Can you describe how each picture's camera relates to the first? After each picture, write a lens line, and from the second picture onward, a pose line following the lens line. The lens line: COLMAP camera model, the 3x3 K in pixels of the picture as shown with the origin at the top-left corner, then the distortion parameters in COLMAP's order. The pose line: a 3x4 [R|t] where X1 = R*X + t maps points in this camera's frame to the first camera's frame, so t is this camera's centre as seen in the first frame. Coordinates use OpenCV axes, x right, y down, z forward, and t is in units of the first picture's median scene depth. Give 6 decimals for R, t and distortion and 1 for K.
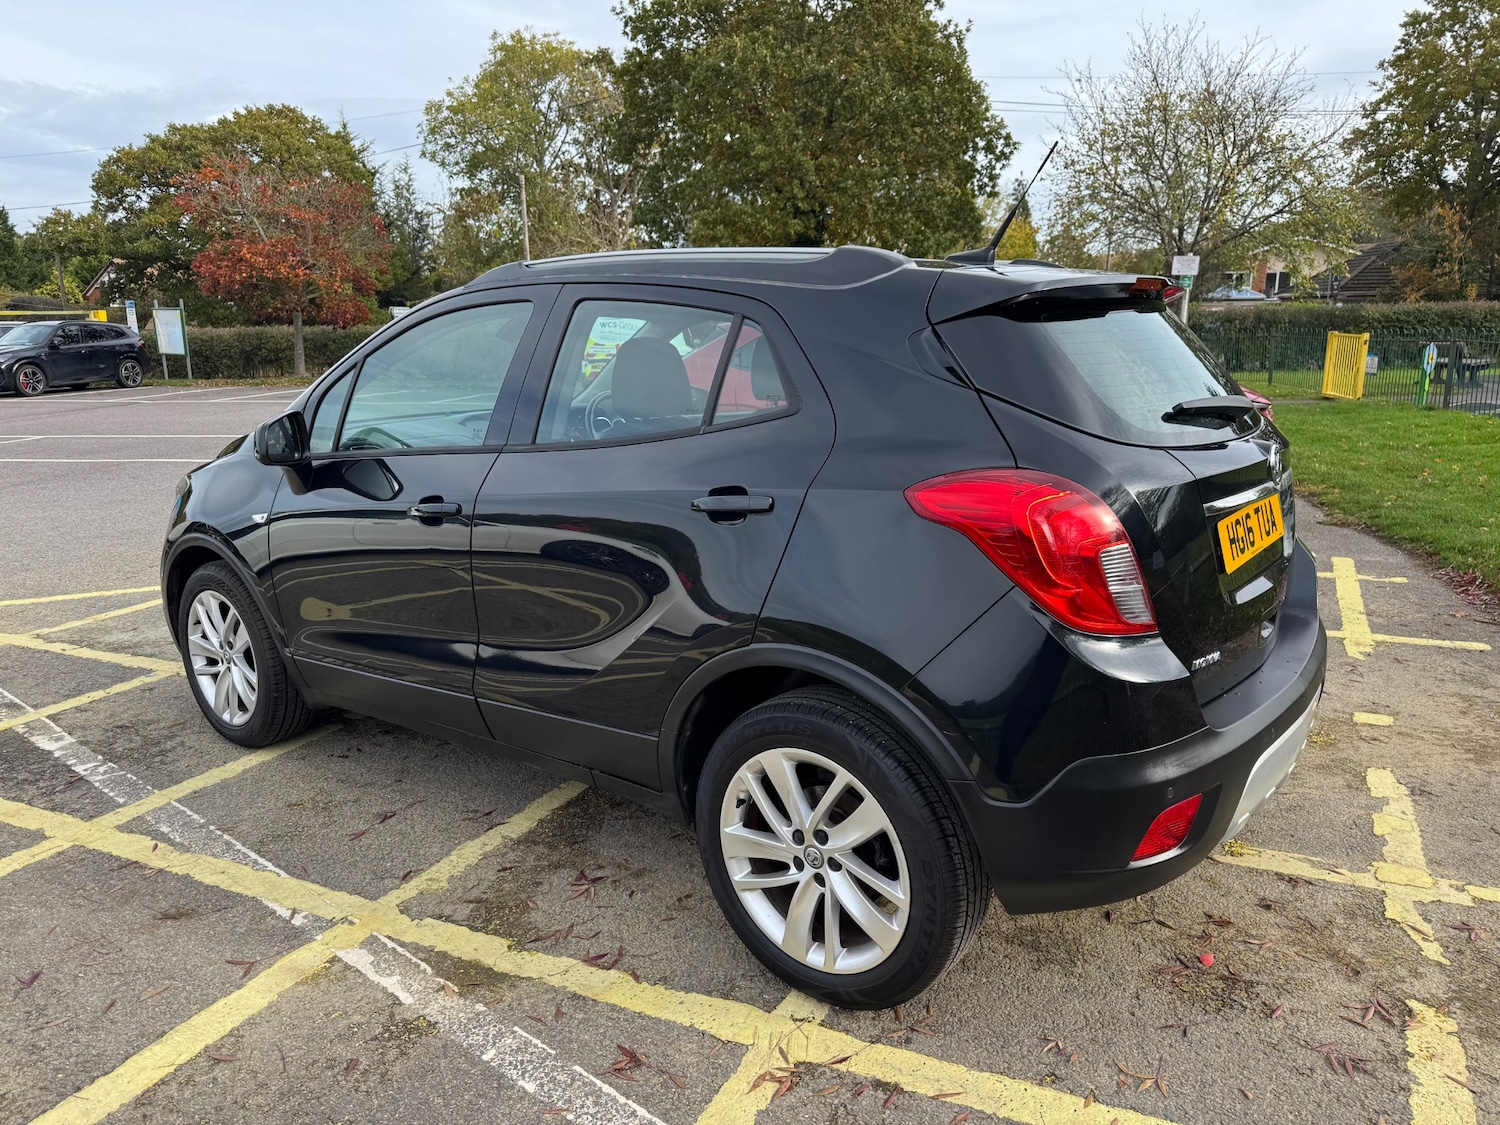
lens RADIAL K [[1058.8, 0, 750.0], [0, 1058.8, 562.5], [0, 0, 1]] dist [0.028000, -0.033695]
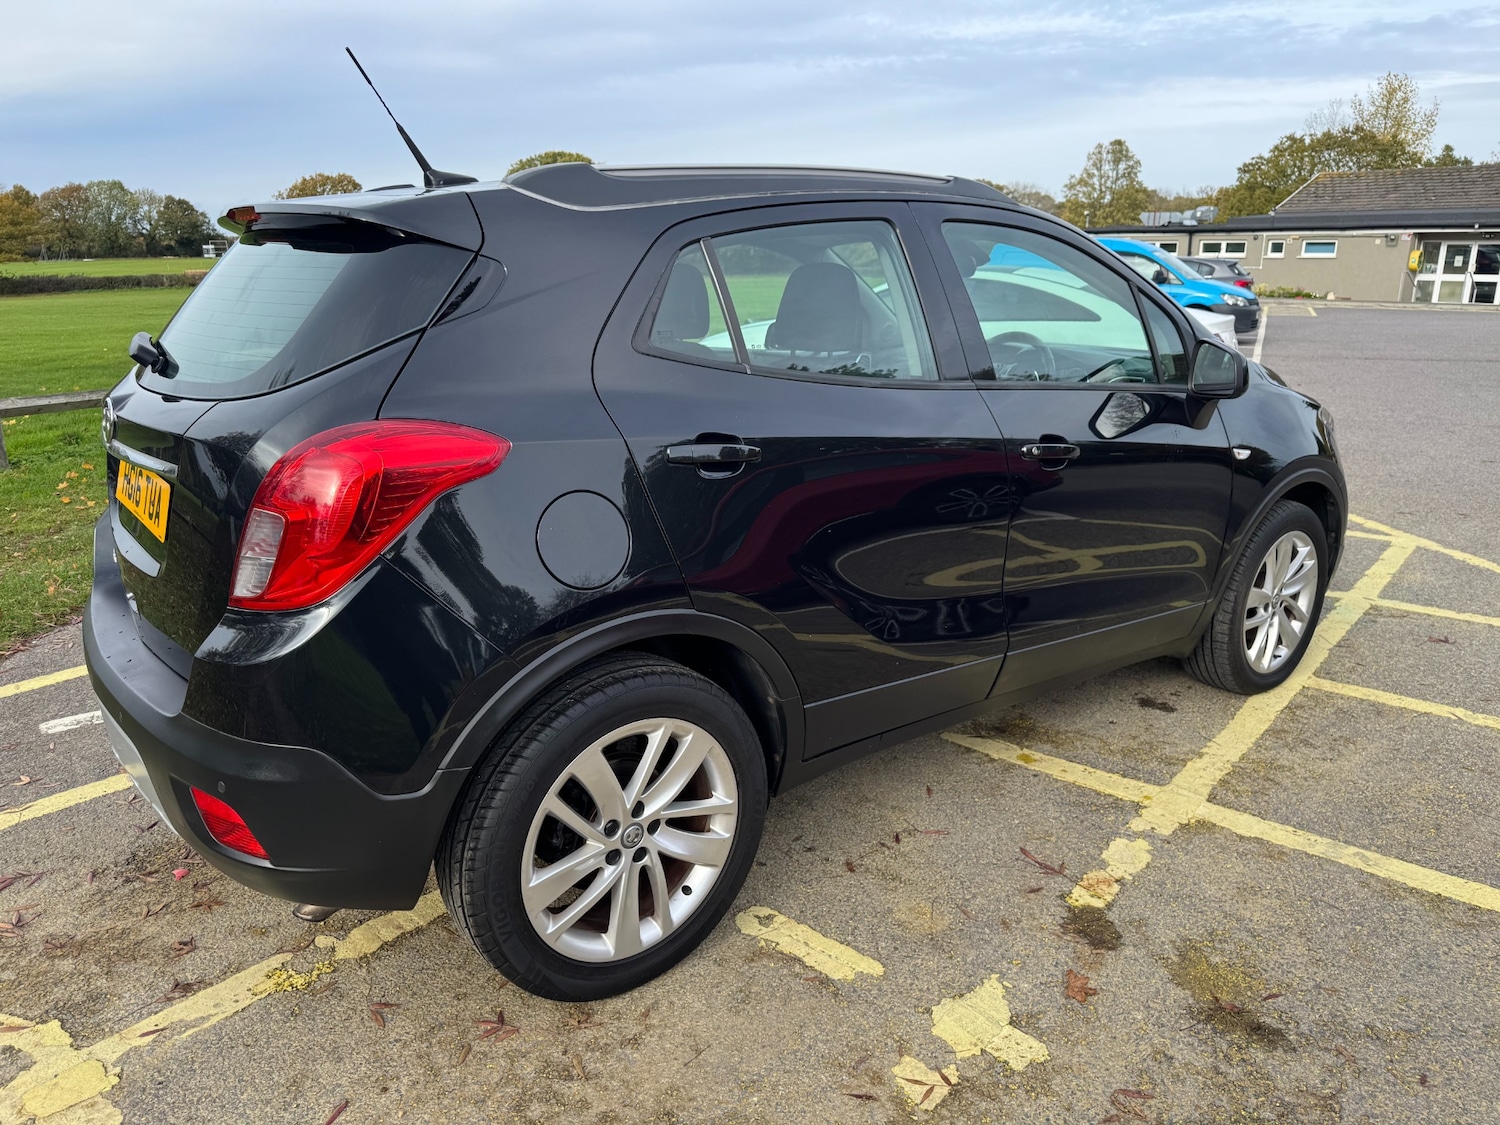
lens RADIAL K [[1064.9, 0, 761.9], [0, 1064.9, 555.0], [0, 0, 1]] dist [0.027473, -0.028919]
pose [[-0.237473, 0.278988, -0.930469, 0.144963], [-0.208400, 0.920934, 0.329316, -0.046824], [0.948776, 0.272113, -0.160556, 0.198510]]
